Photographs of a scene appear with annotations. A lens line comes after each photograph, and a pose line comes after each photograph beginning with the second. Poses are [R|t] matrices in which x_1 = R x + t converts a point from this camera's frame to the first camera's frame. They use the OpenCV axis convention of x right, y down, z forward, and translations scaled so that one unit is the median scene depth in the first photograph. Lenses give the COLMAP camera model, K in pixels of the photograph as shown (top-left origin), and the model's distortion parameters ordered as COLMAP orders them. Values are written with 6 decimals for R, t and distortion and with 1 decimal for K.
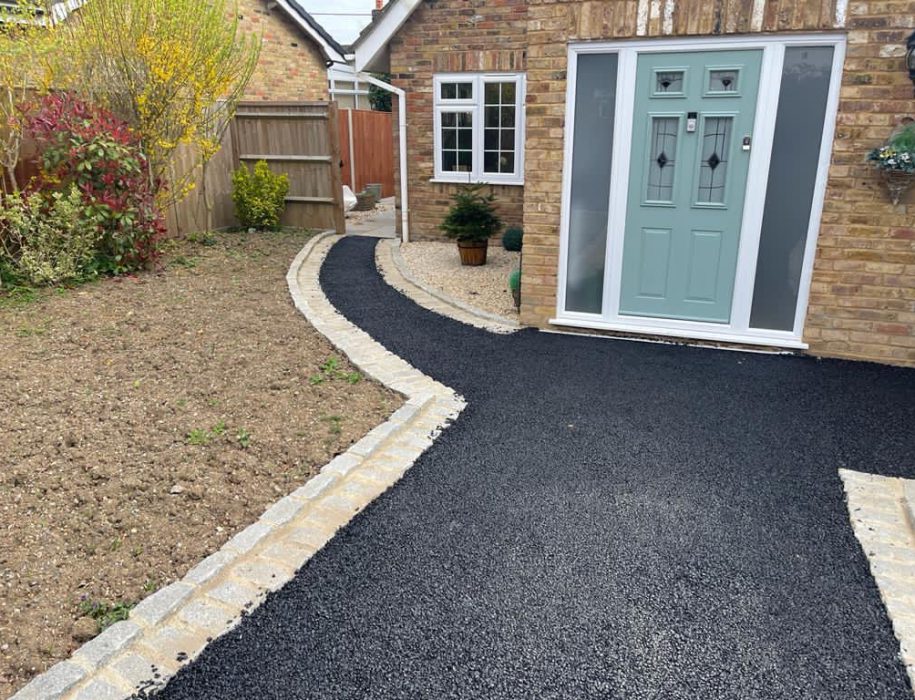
lens RADIAL K [[739.6, 0, 458.9], [0, 739.6, 349.9], [0, 0, 1]] dist [0.042948, -0.023230]
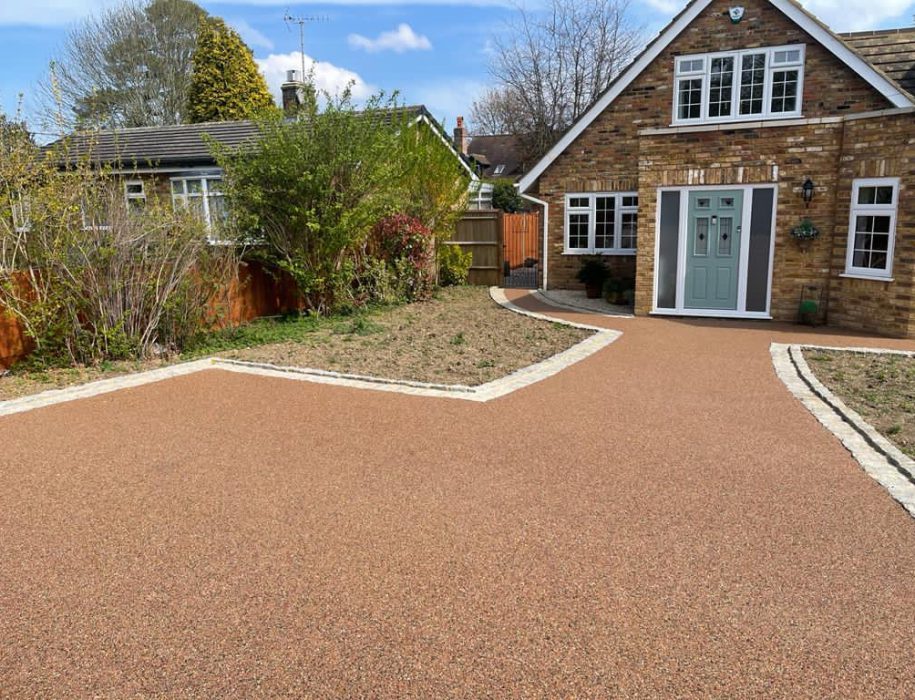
lens RADIAL K [[739.6, 0, 456.9], [0, 739.6, 351.4], [0, 0, 1]] dist [0.042948, -0.023230]
pose [[0.998101, -0.006565, -0.061243, -0.190466], [-0.000595, 0.993230, -0.116163, 0.203542], [0.061591, 0.115979, 0.991340, -0.713377]]
